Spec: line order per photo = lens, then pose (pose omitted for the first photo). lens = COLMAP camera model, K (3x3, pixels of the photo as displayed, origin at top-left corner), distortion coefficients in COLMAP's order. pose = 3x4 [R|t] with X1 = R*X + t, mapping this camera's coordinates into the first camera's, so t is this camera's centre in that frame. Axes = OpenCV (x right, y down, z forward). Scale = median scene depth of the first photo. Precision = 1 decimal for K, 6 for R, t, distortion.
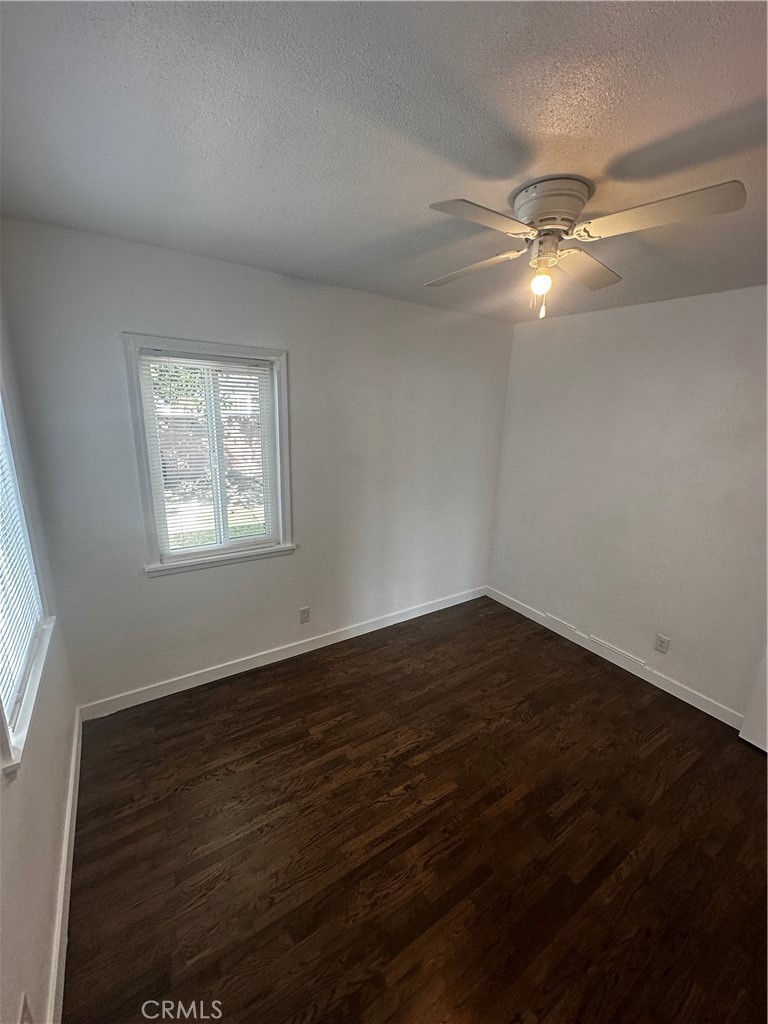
lens RADIAL K [[408.6, 0, 384.0], [0, 408.6, 512.0], [0, 0, 1]] dist [0.001275, -0.000030]
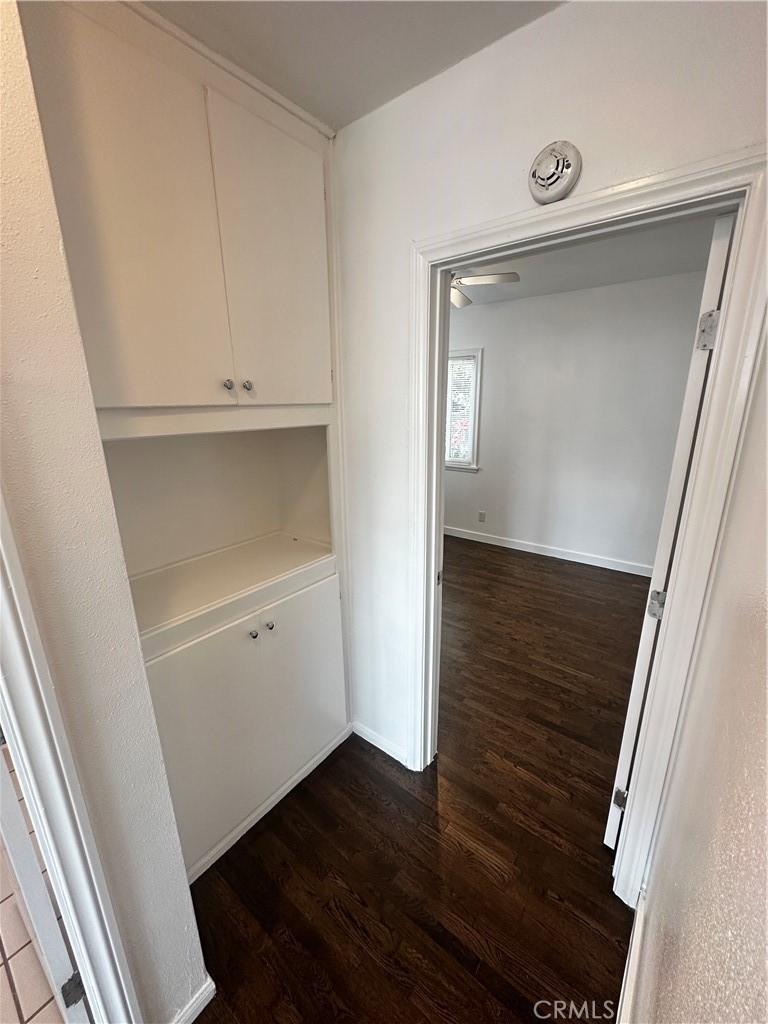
lens RADIAL K [[408.6, 0, 384.0], [0, 408.6, 512.0], [0, 0, 1]] dist [0.001275, -0.000030]
pose [[0.319090, 0.211412, -0.923843, 1.199408], [-0.218623, 0.964931, 0.145303, 0.097694], [0.922164, 0.155608, 0.354119, 0.108176]]
